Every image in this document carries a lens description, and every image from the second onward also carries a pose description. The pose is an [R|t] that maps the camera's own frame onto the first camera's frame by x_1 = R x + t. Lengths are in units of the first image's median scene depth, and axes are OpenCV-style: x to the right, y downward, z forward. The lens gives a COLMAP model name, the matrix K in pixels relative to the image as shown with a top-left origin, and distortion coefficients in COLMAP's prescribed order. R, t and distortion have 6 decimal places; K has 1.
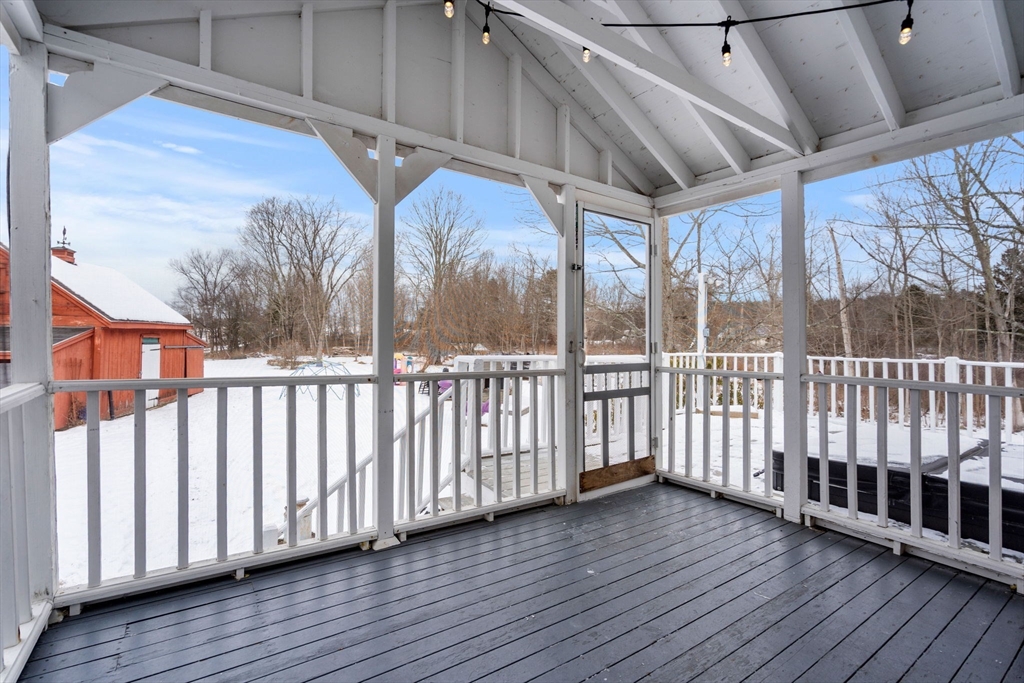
lens RADIAL K [[472.8, 0, 513.7], [0, 472.8, 341.5], [0, 0, 1]] dist [-0.002997, -0.000117]
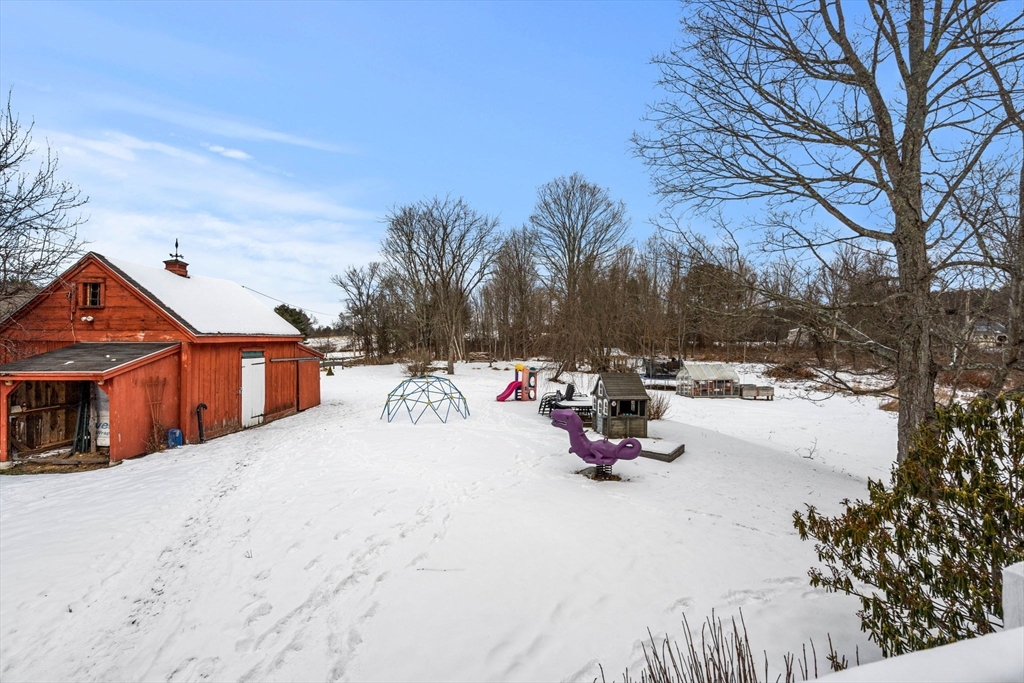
lens RADIAL K [[472.8, 0, 506.0], [0, 472.8, 339.5], [0, 0, 1]] dist [-0.002997, -0.000117]
pose [[0.952658, -0.013998, -0.303723, -0.002506], [0.010913, 0.999870, -0.011855, -0.009543], [0.303849, 0.007979, 0.952687, 0.166825]]
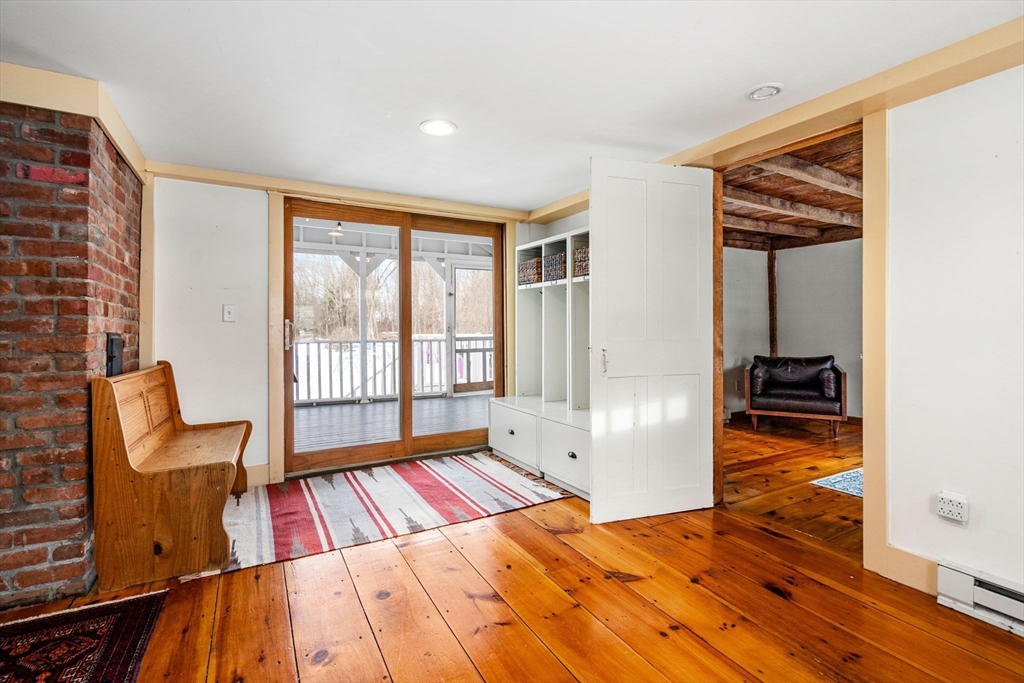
lens RADIAL K [[472.8, 0, 513.4], [0, 472.8, 334.4], [0, 0, 1]] dist [-0.002997, -0.000117]
pose [[0.994911, -0.006771, -0.100526, 0.653199], [0.008557, 0.999813, 0.017351, -0.000115], [0.100389, -0.018123, 0.994783, -1.230662]]
